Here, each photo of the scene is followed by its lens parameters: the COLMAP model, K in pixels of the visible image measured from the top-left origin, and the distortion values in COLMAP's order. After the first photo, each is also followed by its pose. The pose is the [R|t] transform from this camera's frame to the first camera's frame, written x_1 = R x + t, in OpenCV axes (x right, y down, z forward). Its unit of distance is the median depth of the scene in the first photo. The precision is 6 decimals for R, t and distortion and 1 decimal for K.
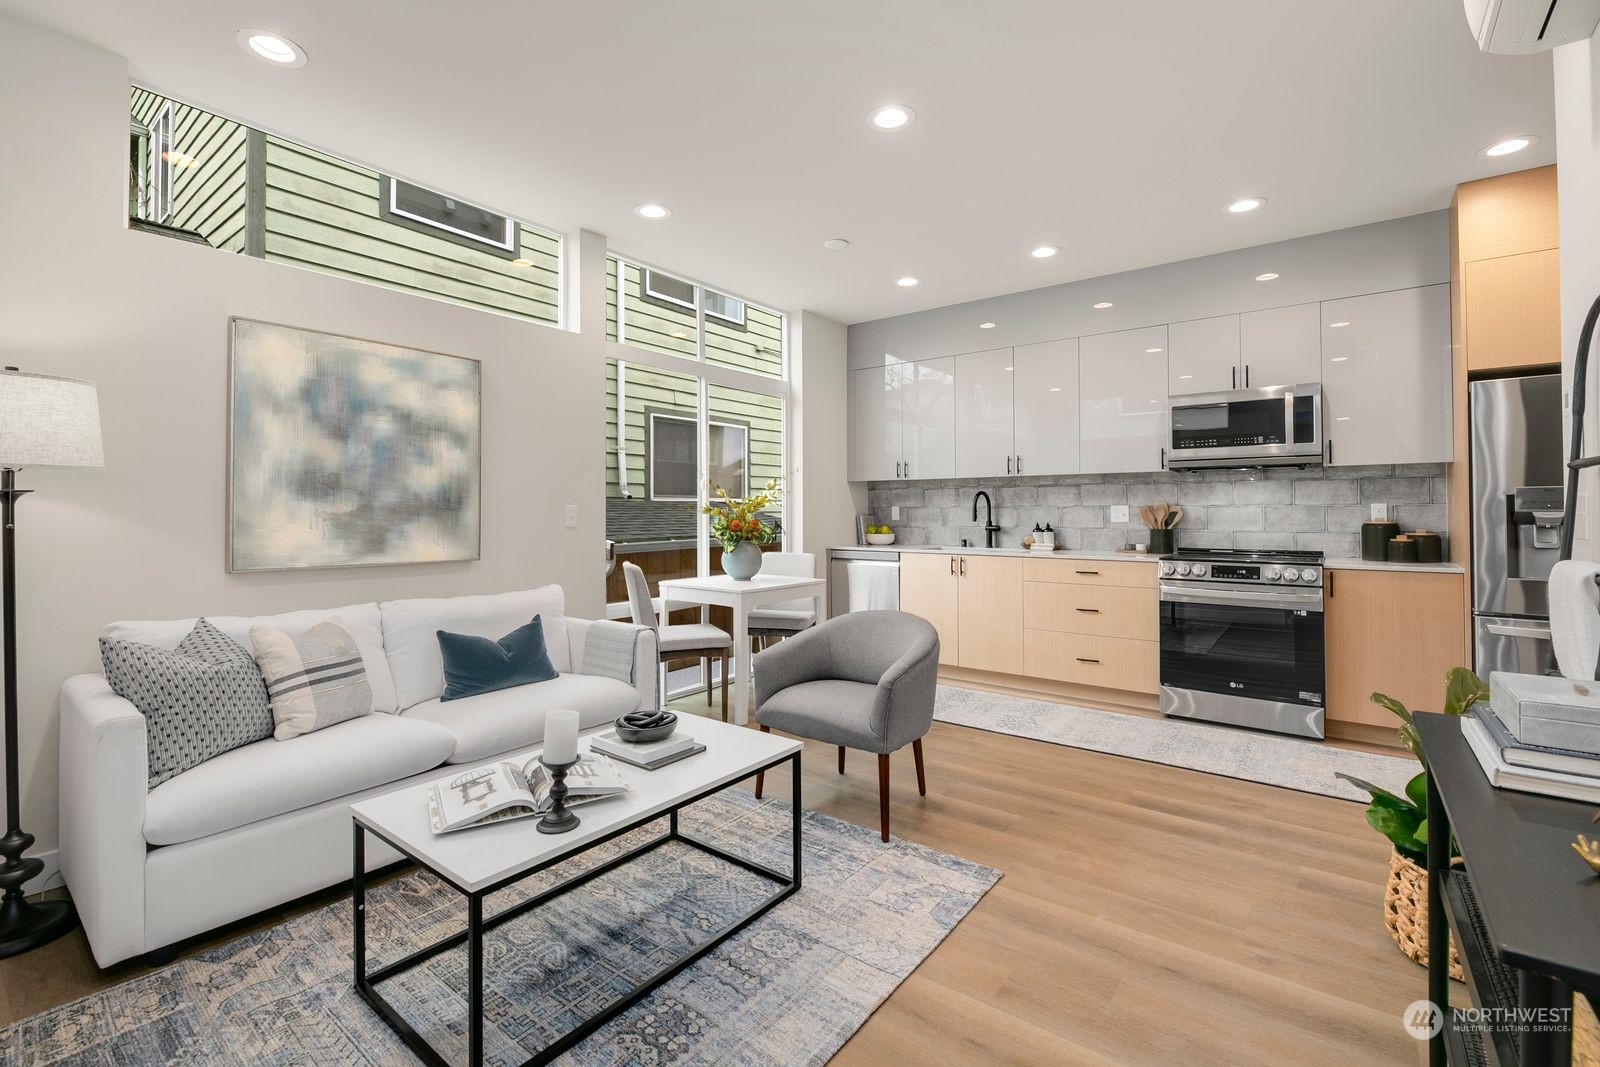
lens RADIAL K [[699.3, 0, 795.5], [0, 699.3, 511.0], [0, 0, 1]] dist [-0.000173, -0.000475]
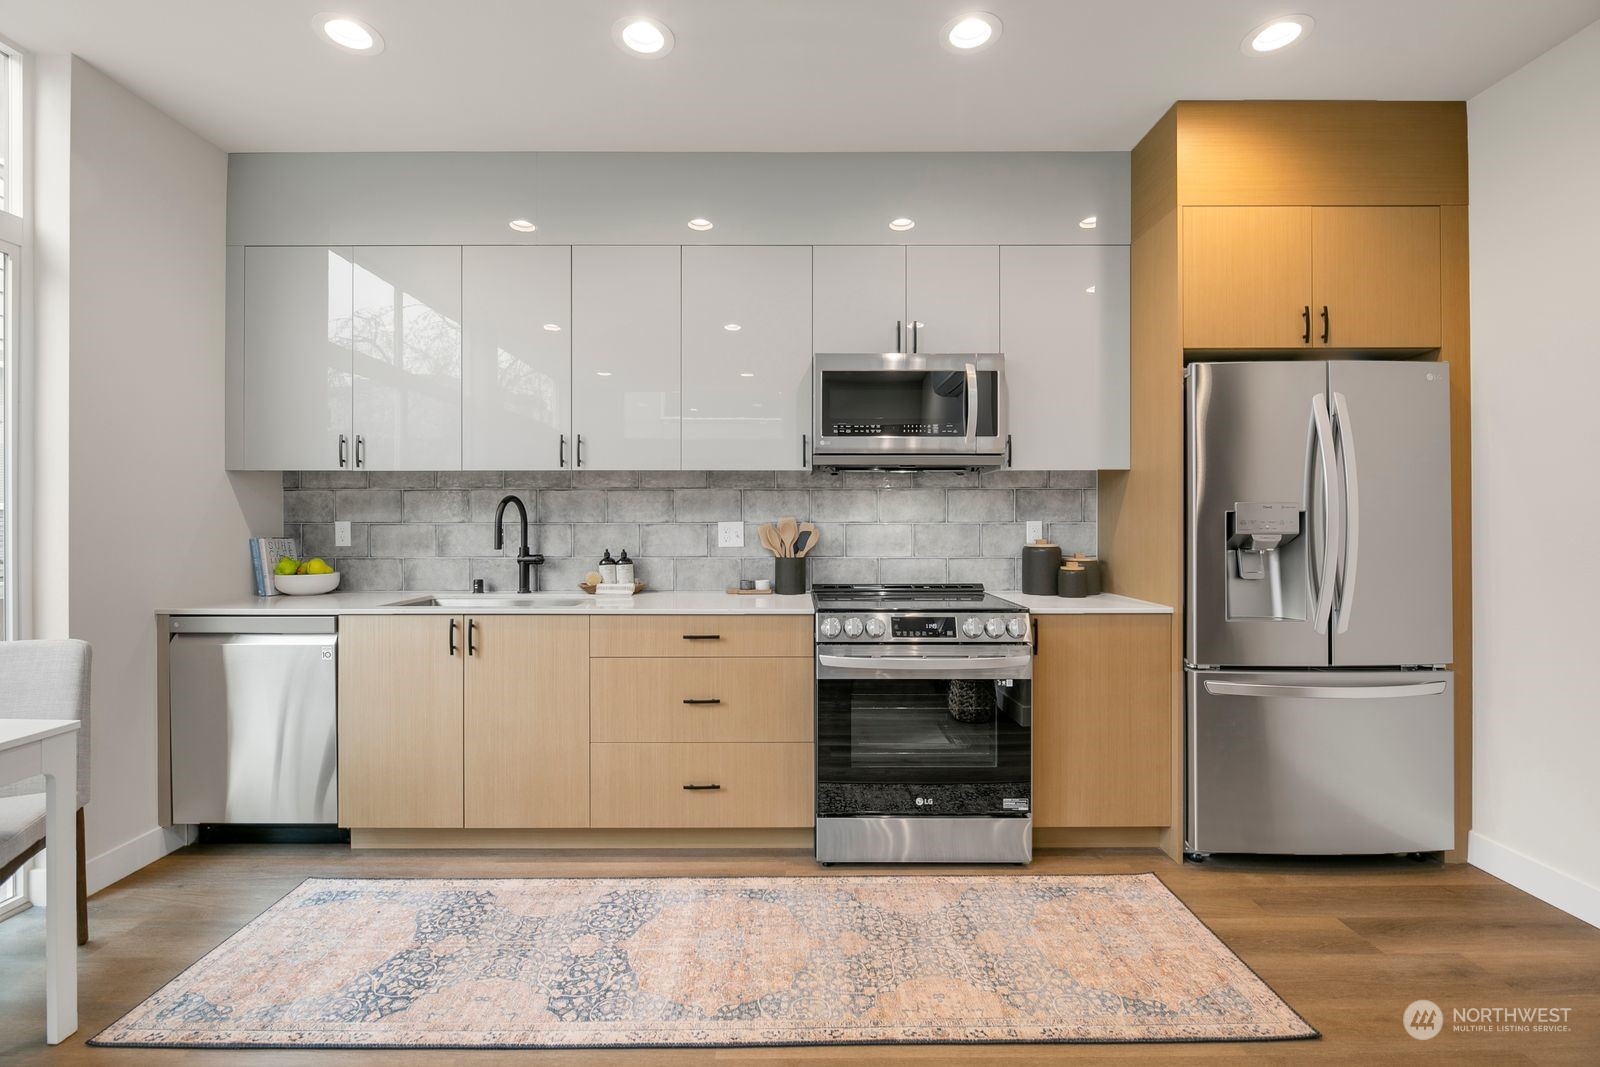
lens RADIAL K [[699.3, 0, 795.5], [0, 699.3, 511.0], [0, 0, 1]] dist [-0.000173, -0.000475]
pose [[0.790307, 0.010399, 0.612623, 0.112688], [-0.001338, 0.999883, -0.015247, -0.008264], [-0.612710, 0.011230, 0.790228, 0.459274]]
